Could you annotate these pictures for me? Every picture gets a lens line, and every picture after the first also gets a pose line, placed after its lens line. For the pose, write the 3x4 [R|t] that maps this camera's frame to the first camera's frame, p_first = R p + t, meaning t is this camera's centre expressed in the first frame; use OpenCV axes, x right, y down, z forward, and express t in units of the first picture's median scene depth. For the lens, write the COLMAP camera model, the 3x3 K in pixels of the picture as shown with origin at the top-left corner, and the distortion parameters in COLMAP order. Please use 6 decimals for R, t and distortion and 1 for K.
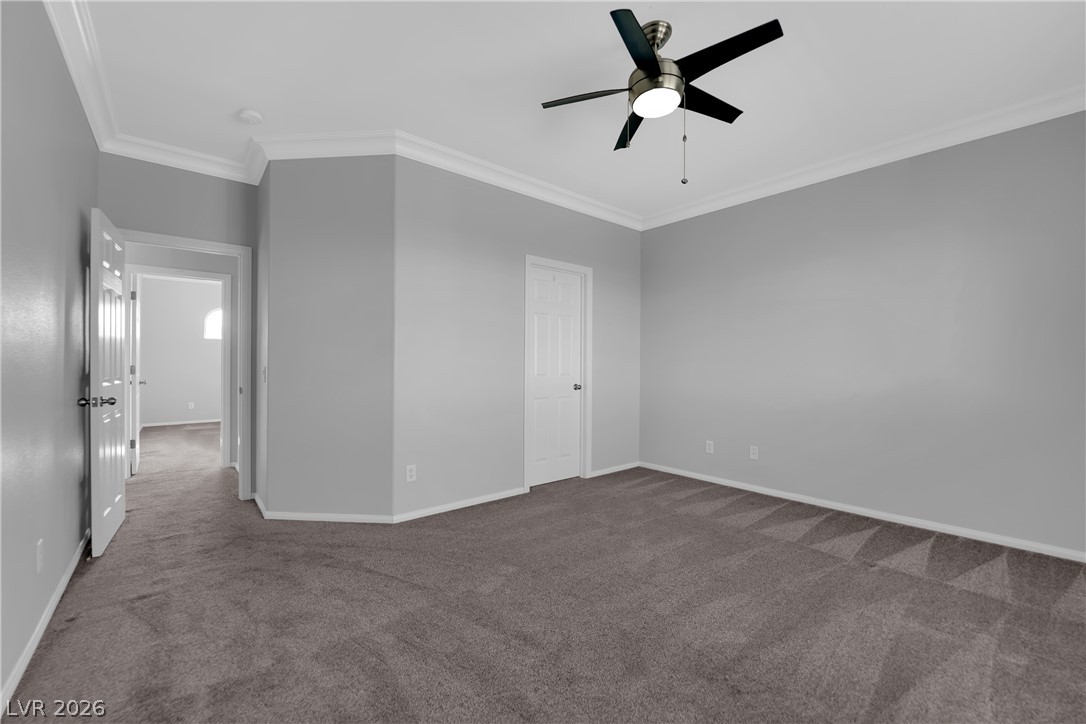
lens RADIAL K [[440.8, 0, 540.6], [0, 440.8, 363.1], [0, 0, 1]] dist [-0.004355, -0.000683]
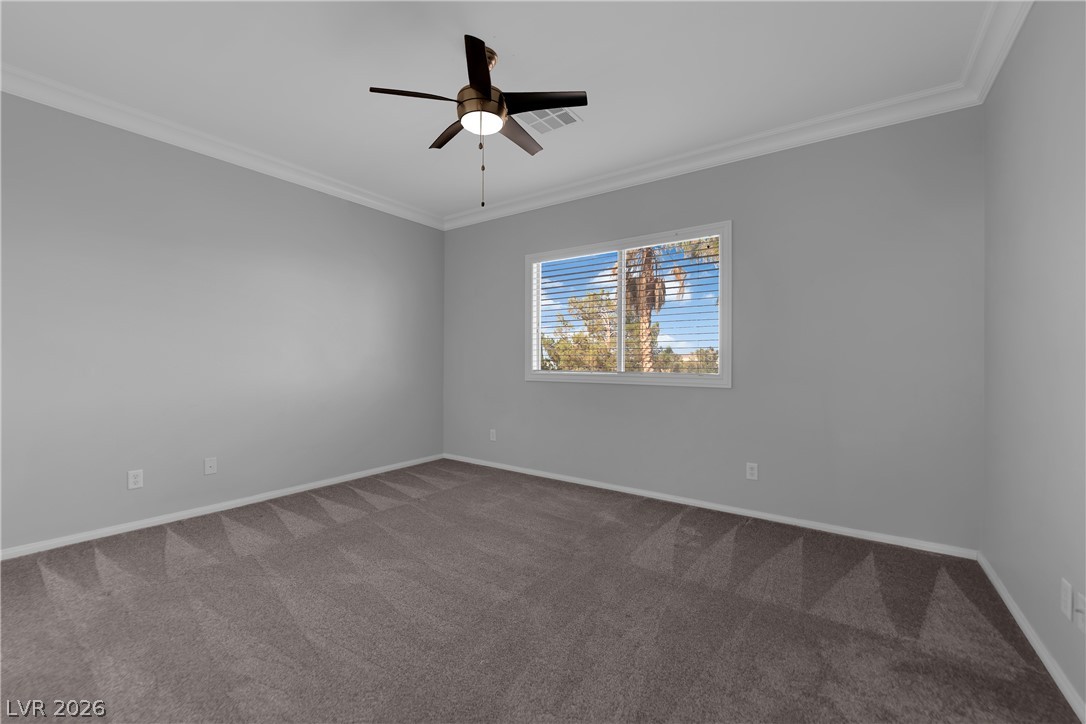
lens RADIAL K [[440.8, 0, 540.6], [0, 440.8, 363.1], [0, 0, 1]] dist [-0.004355, -0.000683]
pose [[-0.241702, -0.012723, 0.970267, -0.607861], [-0.008988, 0.999901, 0.010873, -0.002305], [-0.970309, -0.006092, -0.241792, 0.801294]]
